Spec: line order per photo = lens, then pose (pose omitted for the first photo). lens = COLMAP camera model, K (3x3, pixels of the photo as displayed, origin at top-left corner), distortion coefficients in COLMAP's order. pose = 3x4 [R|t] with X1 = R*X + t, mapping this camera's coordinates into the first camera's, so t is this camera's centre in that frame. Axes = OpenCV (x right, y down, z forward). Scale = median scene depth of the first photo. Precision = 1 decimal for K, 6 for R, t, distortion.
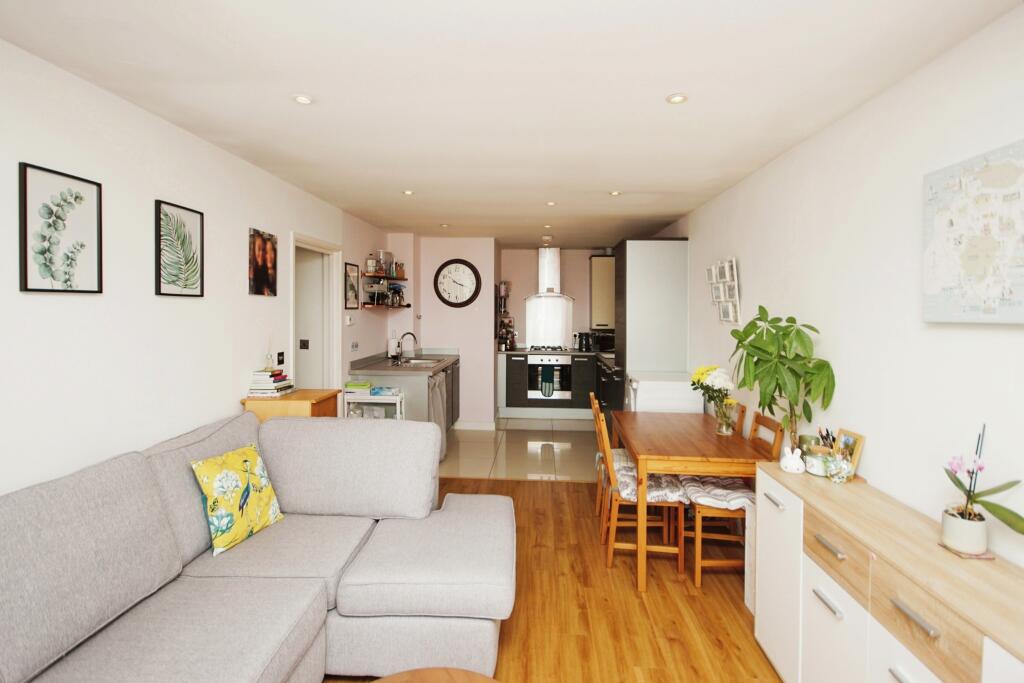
lens RADIAL K [[472.8, 0, 513.8], [0, 472.8, 318.1], [0, 0, 1]] dist [0.000644, 0.000041]
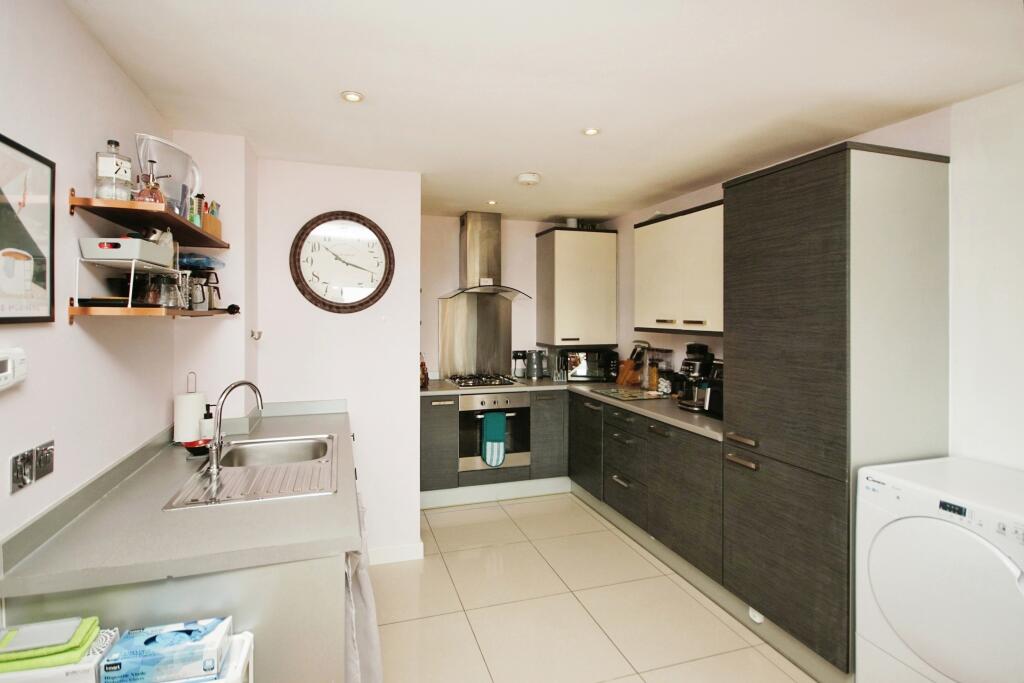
lens RADIAL K [[482.9, 0, 506.5], [0, 482.9, 316.4], [0, 0, 1]] dist [-0.002023, -0.000156]
pose [[0.935342, -0.005362, 0.353704, -0.179845], [0.008842, 0.999927, -0.008223, -0.017828], [-0.353634, 0.010818, 0.935321, 0.638726]]
